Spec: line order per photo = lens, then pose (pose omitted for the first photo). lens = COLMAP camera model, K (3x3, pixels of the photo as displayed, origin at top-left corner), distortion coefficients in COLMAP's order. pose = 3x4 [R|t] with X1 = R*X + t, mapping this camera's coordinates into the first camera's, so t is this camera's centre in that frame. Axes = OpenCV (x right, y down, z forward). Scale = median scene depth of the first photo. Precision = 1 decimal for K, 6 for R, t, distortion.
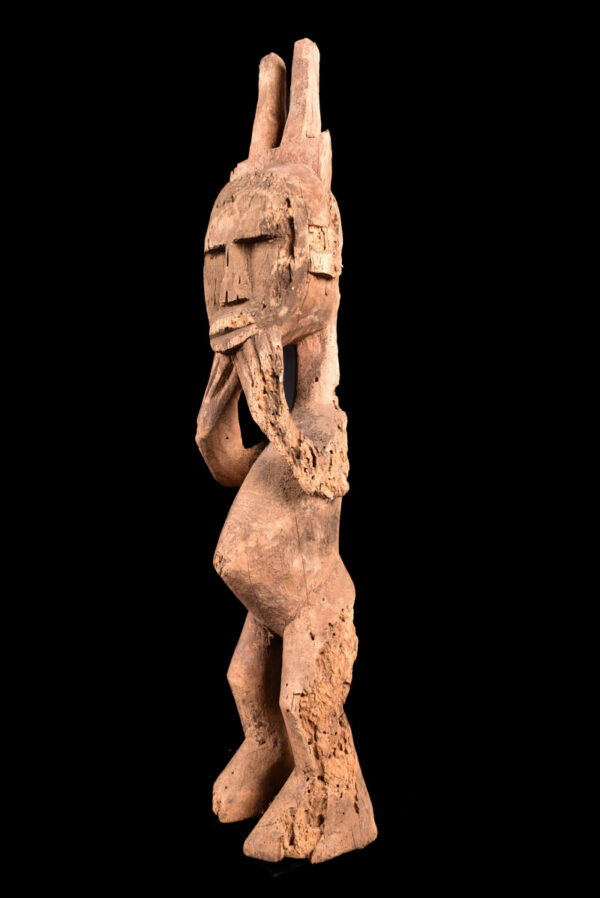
lens RADIAL K [[692.8, 0, 298.3], [0, 692.8, 449.9], [0, 0, 1]] dist [-0.094078, -0.007060]
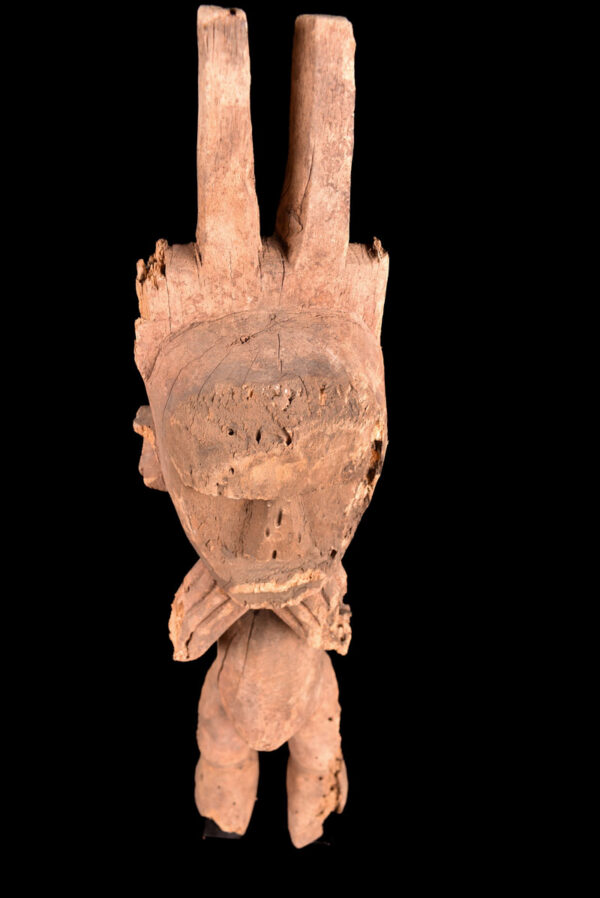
lens RADIAL K [[692.8, 0, 292.1], [0, 692.8, 447.4], [0, 0, 1]] dist [-0.094078, -0.007060]
pose [[0.615615, -0.506067, 0.604082, -0.441220], [-0.047533, 0.741314, 0.669473, -0.746132], [-0.786613, -0.440851, 0.432309, 0.766623]]
